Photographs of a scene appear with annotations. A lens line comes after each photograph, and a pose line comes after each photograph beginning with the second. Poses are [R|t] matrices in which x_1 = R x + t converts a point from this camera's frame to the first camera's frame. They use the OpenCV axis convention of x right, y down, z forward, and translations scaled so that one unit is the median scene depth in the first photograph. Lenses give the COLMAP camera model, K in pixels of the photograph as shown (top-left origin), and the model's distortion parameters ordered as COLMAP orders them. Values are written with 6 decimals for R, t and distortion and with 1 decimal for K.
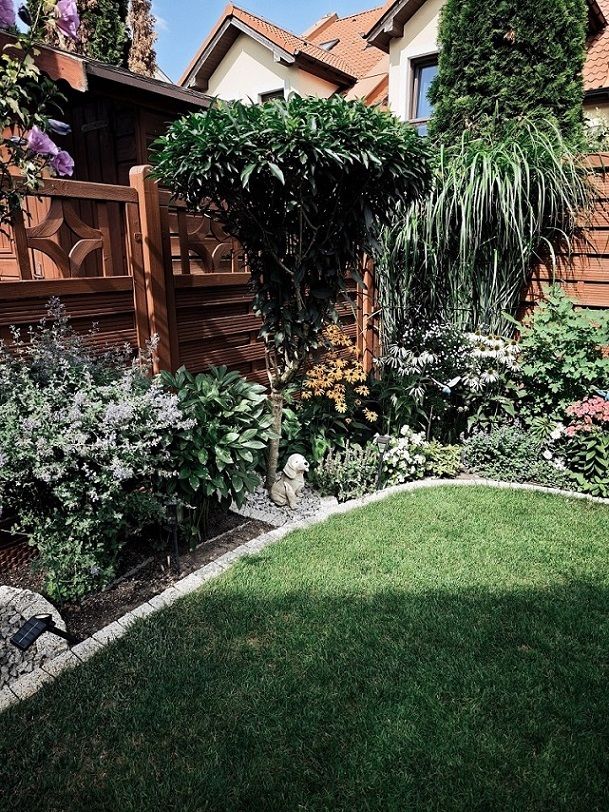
lens RADIAL K [[547.7, 0, 308.1], [0, 547.7, 398.9], [0, 0, 1]] dist [0.027170, -0.035050]
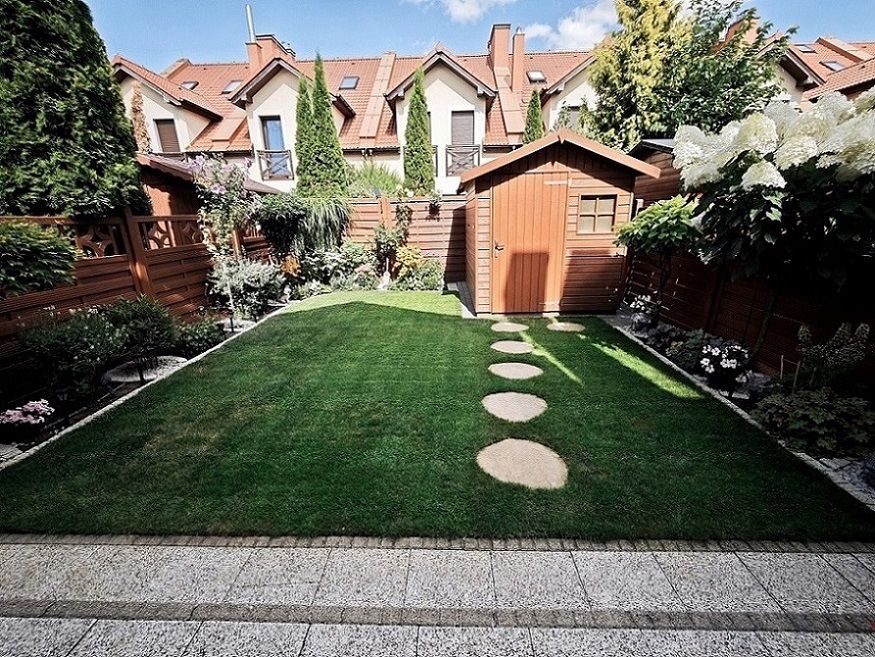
lens RADIAL K [[363.1, 0, 435.0], [0, 363.1, 331.0], [0, 0, 1]] dist [-0.004561, 0.000196]
pose [[0.818810, -0.182396, 0.544317, -0.474902], [0.156339, 0.983193, 0.094281, 0.256433], [-0.552366, 0.007899, 0.833565, -1.261996]]
